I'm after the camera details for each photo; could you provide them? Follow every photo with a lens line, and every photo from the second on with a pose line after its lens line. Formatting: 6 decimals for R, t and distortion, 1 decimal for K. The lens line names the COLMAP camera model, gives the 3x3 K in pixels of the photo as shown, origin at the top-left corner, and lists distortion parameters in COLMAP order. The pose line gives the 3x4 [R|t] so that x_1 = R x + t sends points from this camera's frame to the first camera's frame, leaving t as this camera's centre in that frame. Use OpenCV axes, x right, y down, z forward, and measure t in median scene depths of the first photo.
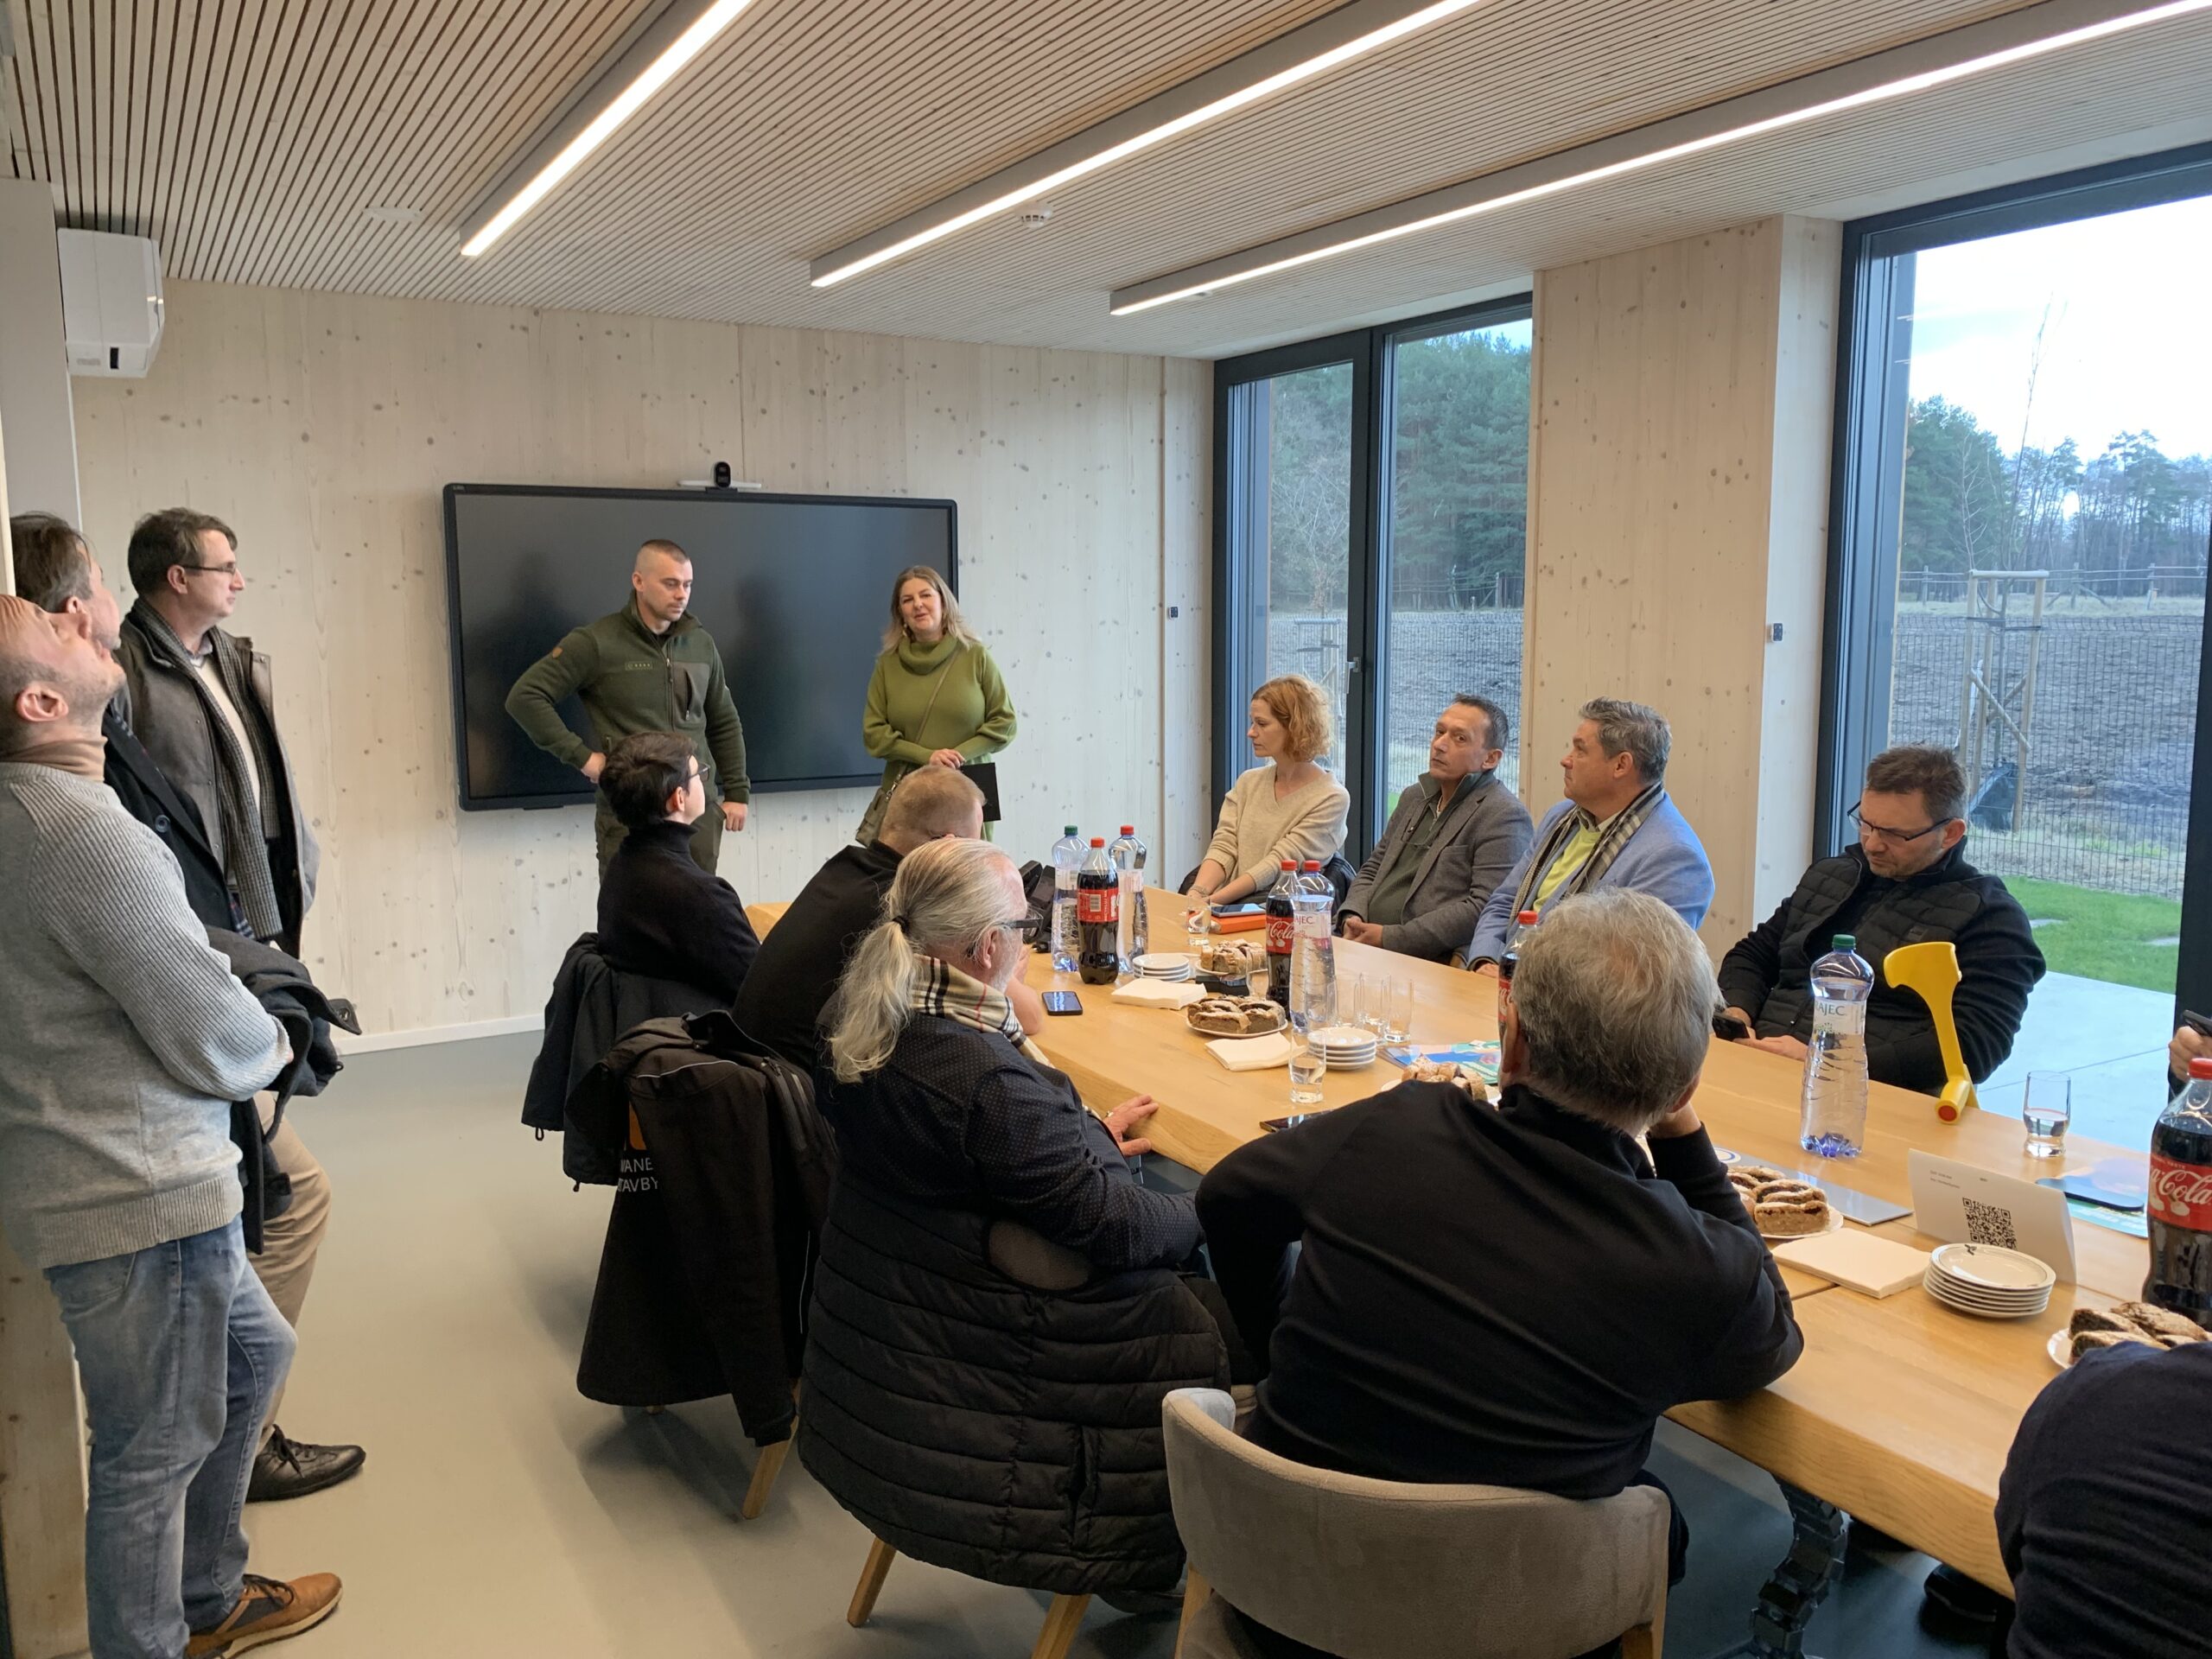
lens RADIAL K [[1696.8, 0, 1081.7], [0, 1696.8, 819.5], [0, 0, 1]] dist [0.058042, -0.065802]
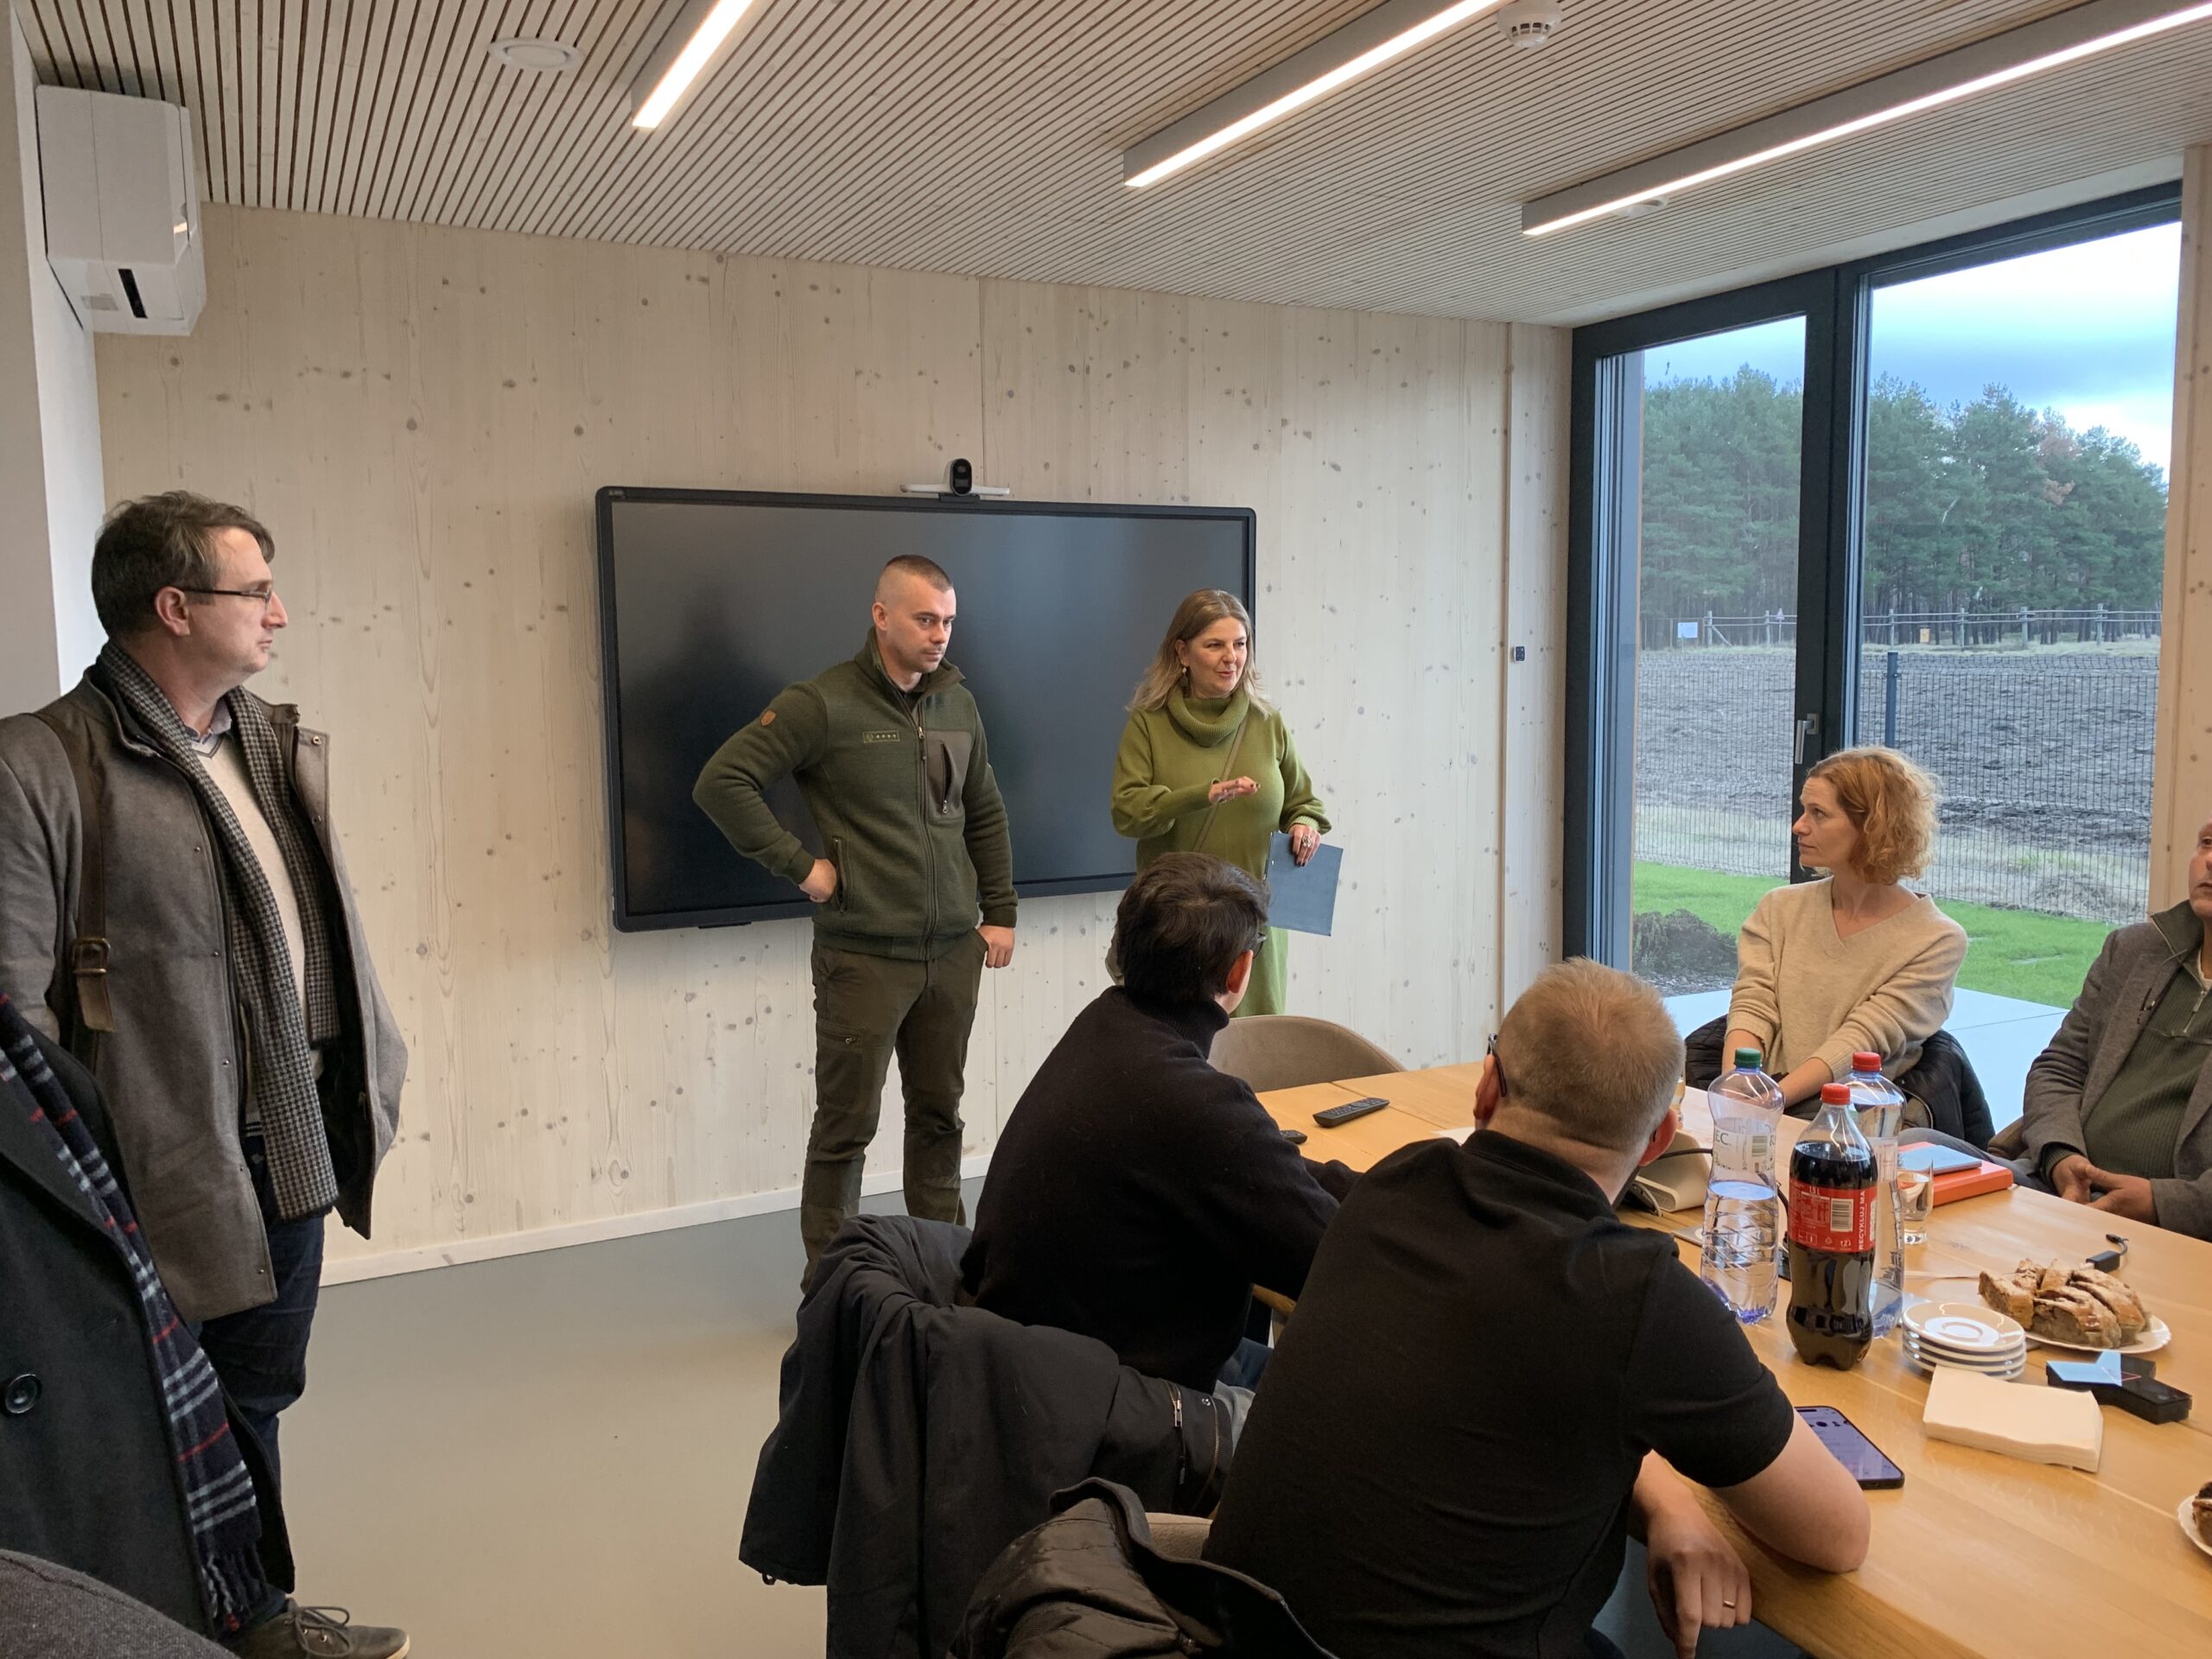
lens RADIAL K [[1696.8, 0, 1114.3], [0, 1696.8, 823.2], [0, 0, 1]] dist [0.058042, -0.065802]
pose [[0.998681, -0.000061, -0.051337, -0.114788], [-0.001145, 0.999724, -0.023464, -0.035374], [0.051325, 0.023492, 0.998406, 0.286526]]
